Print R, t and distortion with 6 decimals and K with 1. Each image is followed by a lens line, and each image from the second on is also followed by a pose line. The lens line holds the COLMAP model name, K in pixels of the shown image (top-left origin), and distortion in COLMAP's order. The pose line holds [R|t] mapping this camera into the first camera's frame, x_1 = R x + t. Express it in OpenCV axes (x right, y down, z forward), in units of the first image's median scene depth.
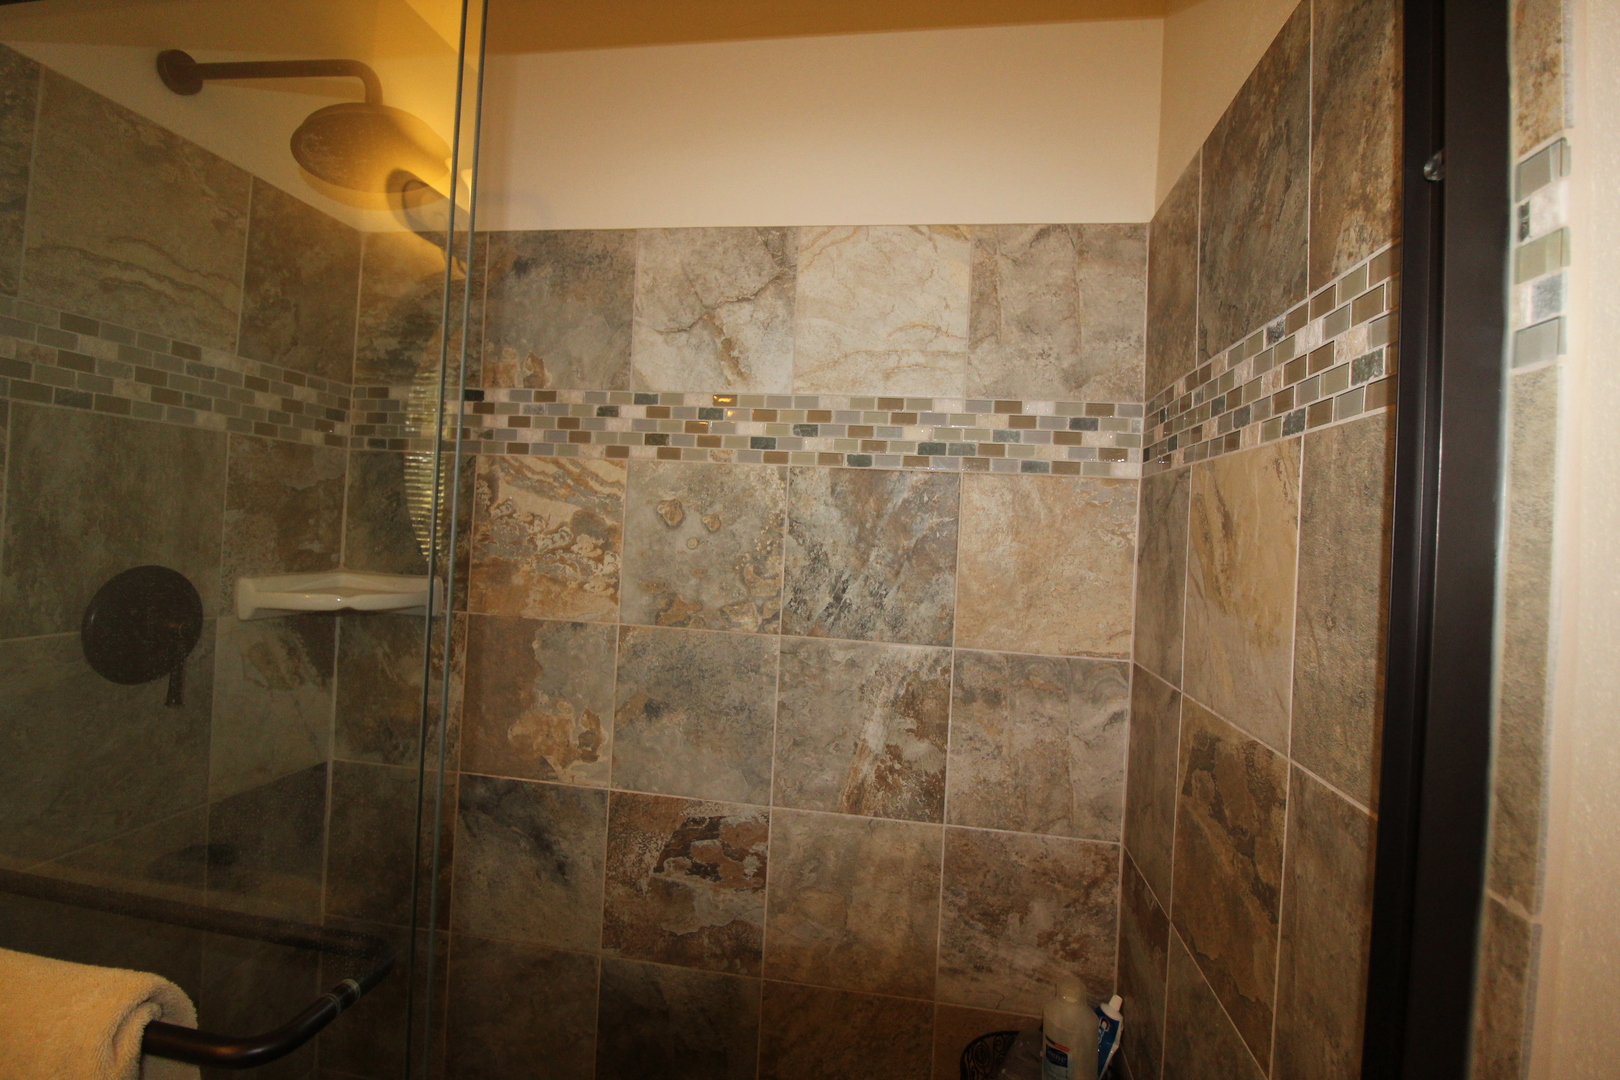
lens RADIAL K [[746.4, 0, 817.9], [0, 746.4, 514.5], [0, 0, 1]] dist [0.001361, -0.012036]
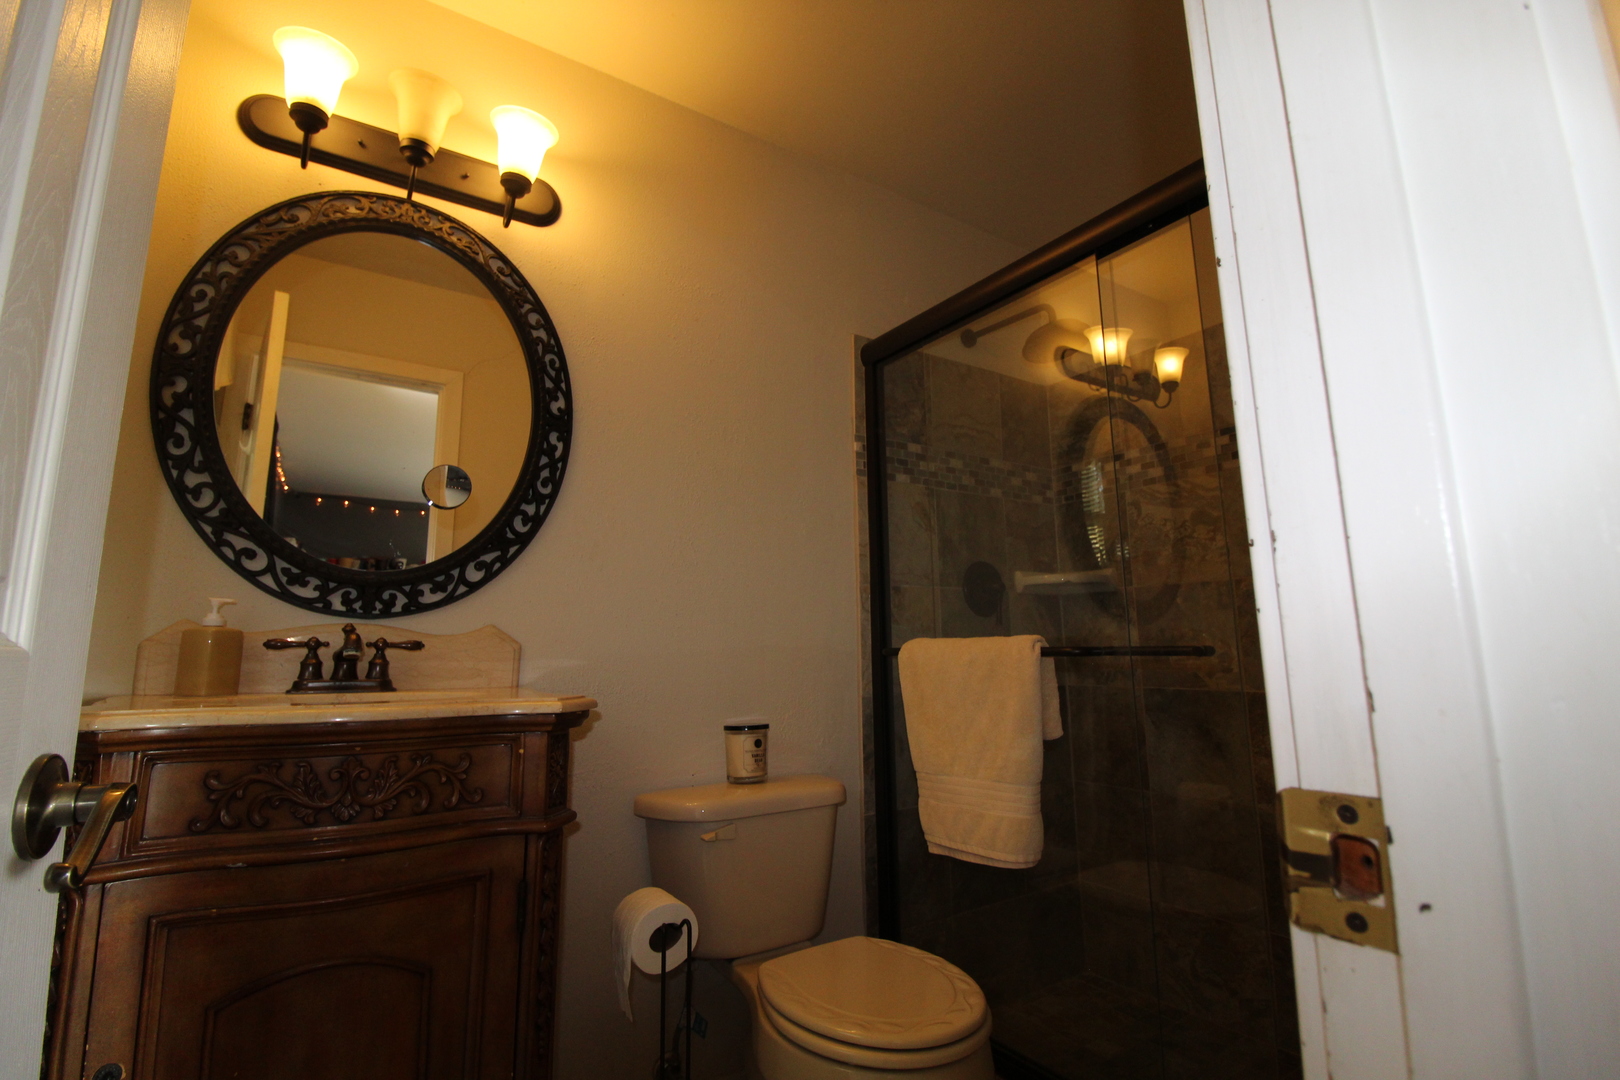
lens RADIAL K [[746.4, 0, 817.9], [0, 746.4, 514.5], [0, 0, 1]] dist [0.001361, -0.012036]
pose [[0.676671, -0.186318, -0.712321, 0.257609], [0.057398, 0.977857, -0.201247, 0.270914], [0.734045, 0.095292, 0.672382, -0.626336]]
